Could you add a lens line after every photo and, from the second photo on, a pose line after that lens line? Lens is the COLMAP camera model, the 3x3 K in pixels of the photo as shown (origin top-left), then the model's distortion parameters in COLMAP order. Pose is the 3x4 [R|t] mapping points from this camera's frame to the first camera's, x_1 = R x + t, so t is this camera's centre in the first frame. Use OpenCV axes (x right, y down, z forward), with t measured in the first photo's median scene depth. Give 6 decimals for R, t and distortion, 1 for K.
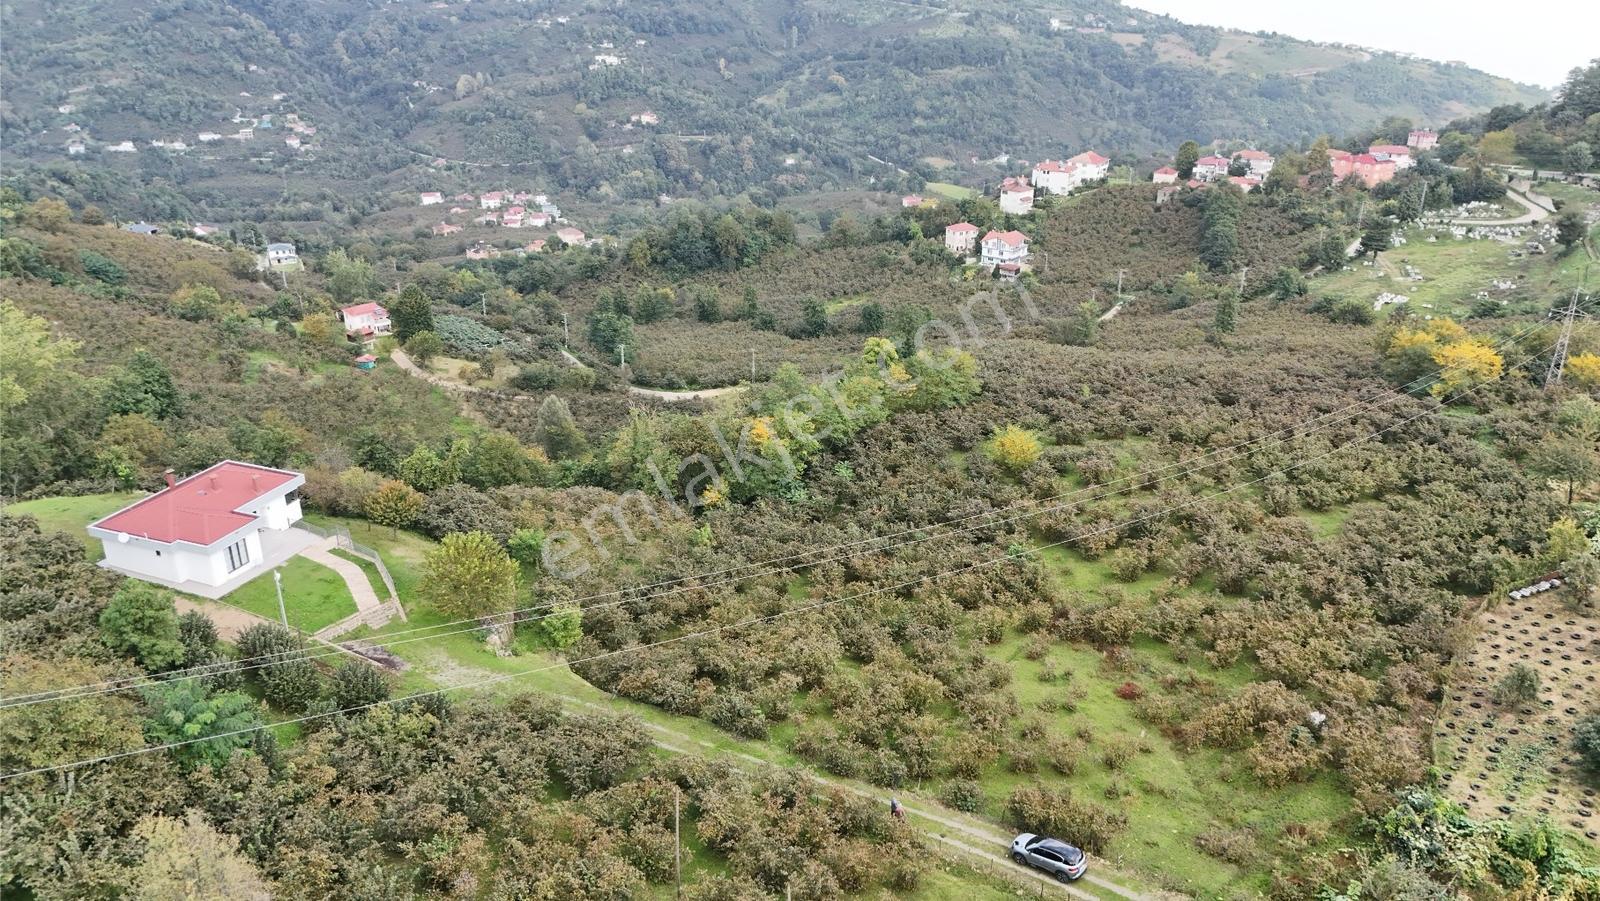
lens RADIAL K [[1179.7, 0, 795.9], [0, 1179.7, 448.6], [0, 0, 1]] dist [0.067511, -0.063892]
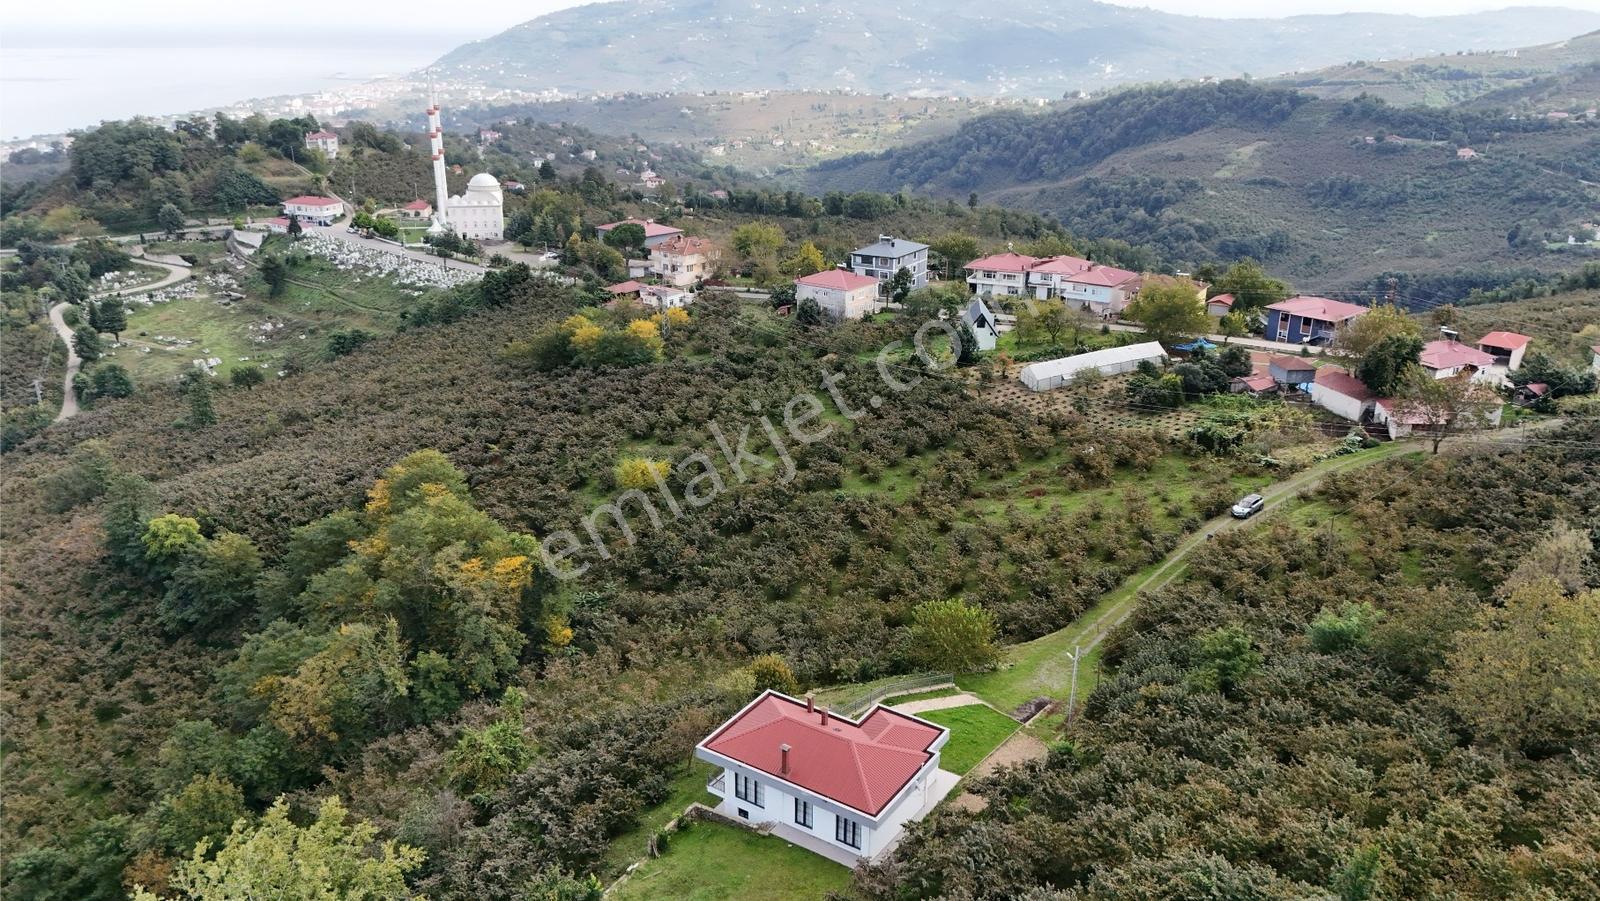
lens RADIAL K [[1179.7, 0, 798.4], [0, 1179.7, 449.4], [0, 0, 1]] dist [0.067511, -0.063892]
pose [[0.204917, -0.330906, 0.921146, -0.273278], [0.377947, 0.894875, 0.237391, -0.078164], [-0.902865, 0.299499, 0.308440, 0.163429]]
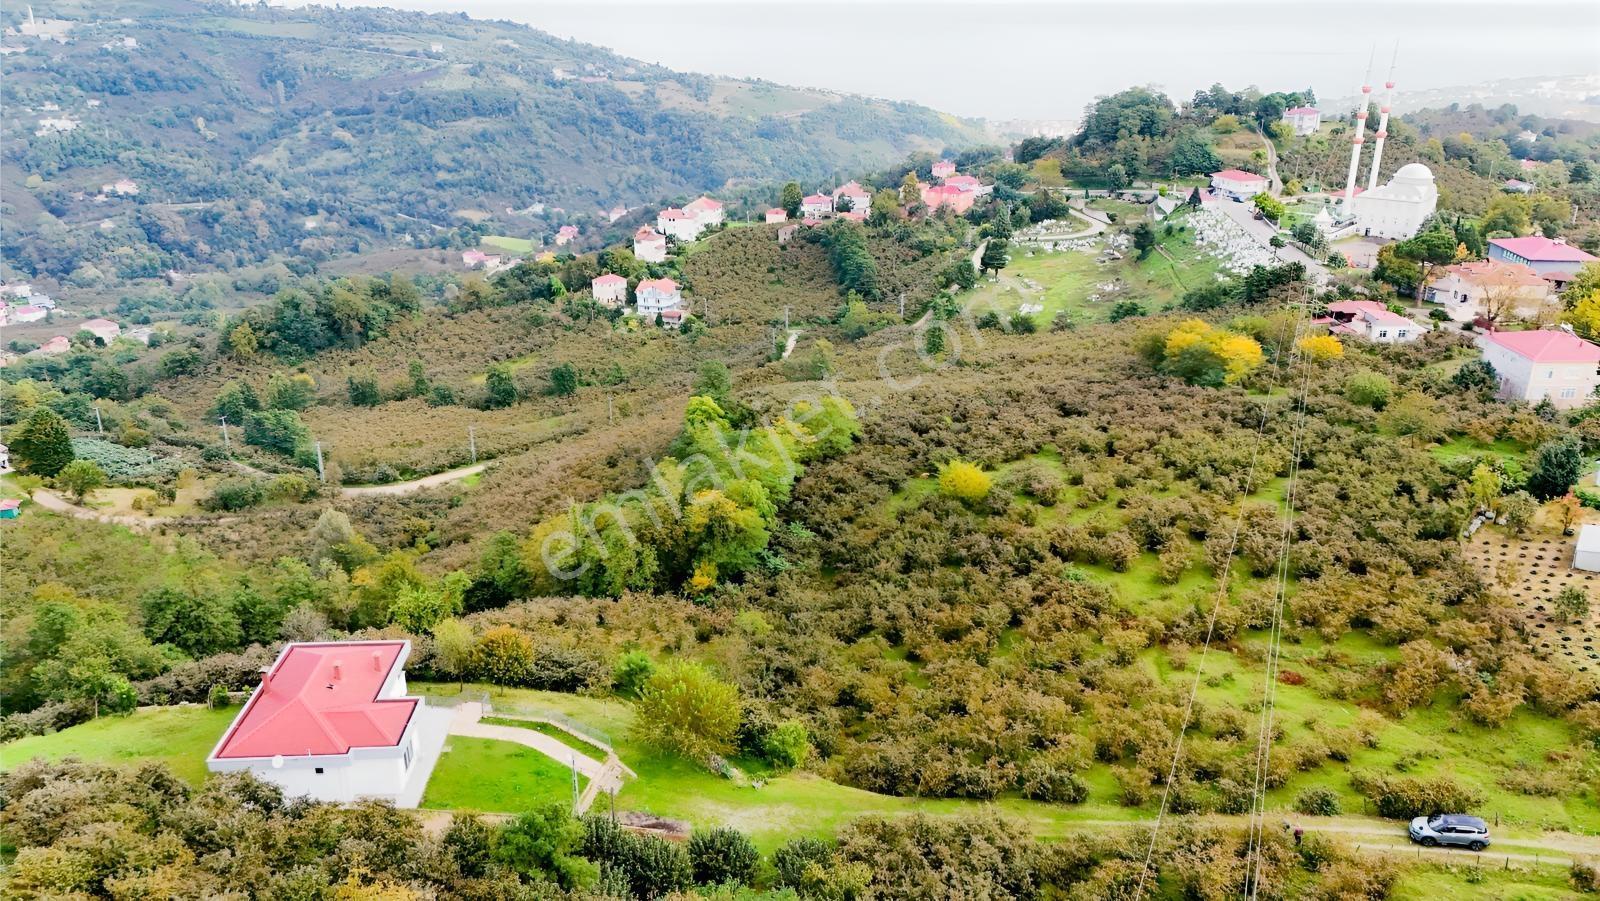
lens RADIAL K [[1179.7, 0, 795.1], [0, 1179.7, 450.7], [0, 0, 1]] dist [0.067511, -0.063892]
pose [[0.914459, -0.145376, 0.377664, -0.112320], [0.158475, 0.987356, -0.003658, -0.015614], [-0.372357, 0.063196, 0.925935, 0.027515]]
